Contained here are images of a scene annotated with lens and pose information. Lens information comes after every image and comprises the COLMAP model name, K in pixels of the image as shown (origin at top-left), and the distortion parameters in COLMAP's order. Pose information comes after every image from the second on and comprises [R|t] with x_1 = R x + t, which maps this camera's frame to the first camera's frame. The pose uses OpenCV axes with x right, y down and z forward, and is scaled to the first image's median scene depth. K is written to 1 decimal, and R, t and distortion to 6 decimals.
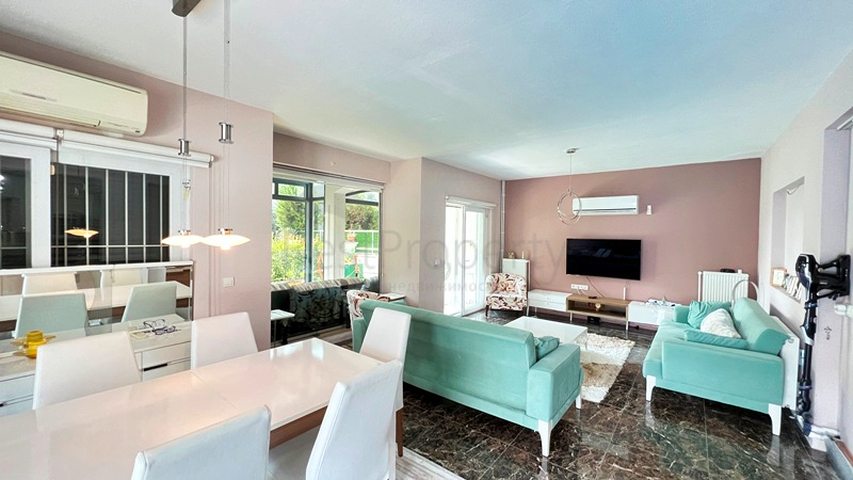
lens RADIAL K [[340.8, 0, 423.5], [0, 340.8, 239.0], [0, 0, 1]] dist [-0.001464, 0.000276]
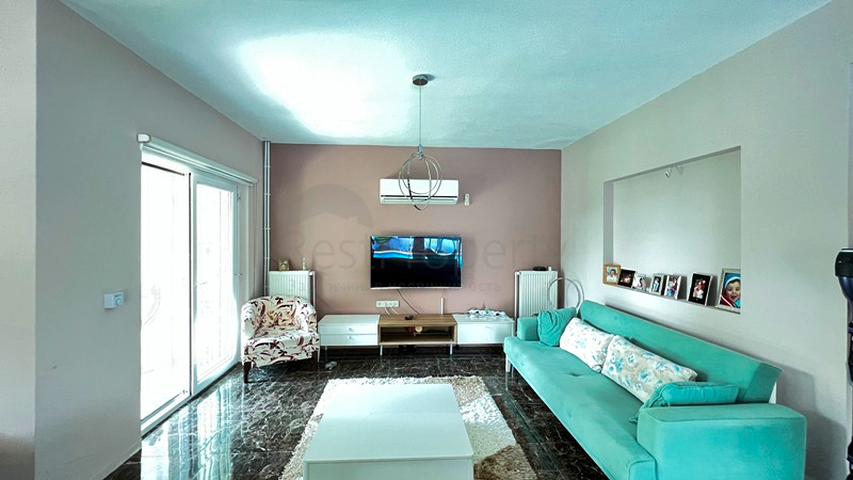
lens RADIAL K [[340.8, 0, 423.5], [0, 340.8, 239.0], [0, 0, 1]] dist [-0.001464, 0.000276]
pose [[0.742032, -0.014344, 0.670211, 0.037801], [0.017915, 0.999838, 0.001564, 0.004683], [-0.670125, 0.010846, 0.742169, 0.423673]]
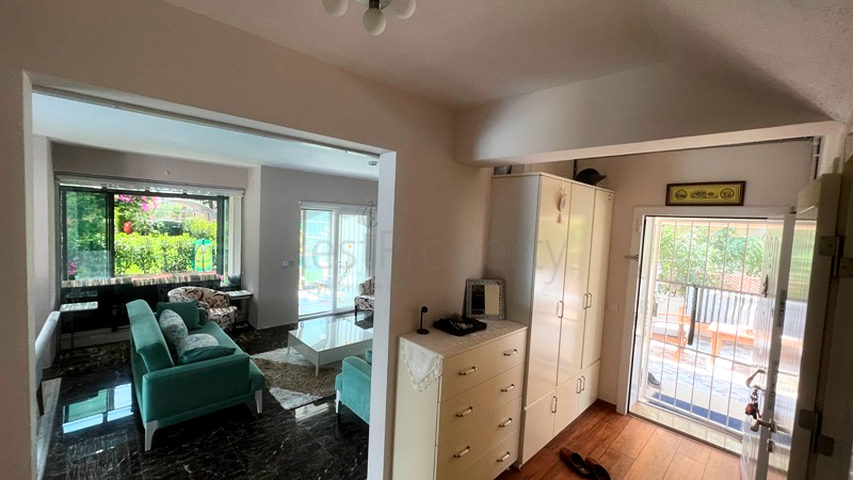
lens RADIAL K [[335.1, 0, 426.5], [0, 335.1, 240.0], [0, 0, 1]] dist [-0.000288, 0.000050]
pose [[0.989918, 0.039380, -0.136054, 0.542738], [-0.035124, 0.998820, 0.033540, -0.050689], [0.137214, -0.028423, 0.990134, 0.017641]]
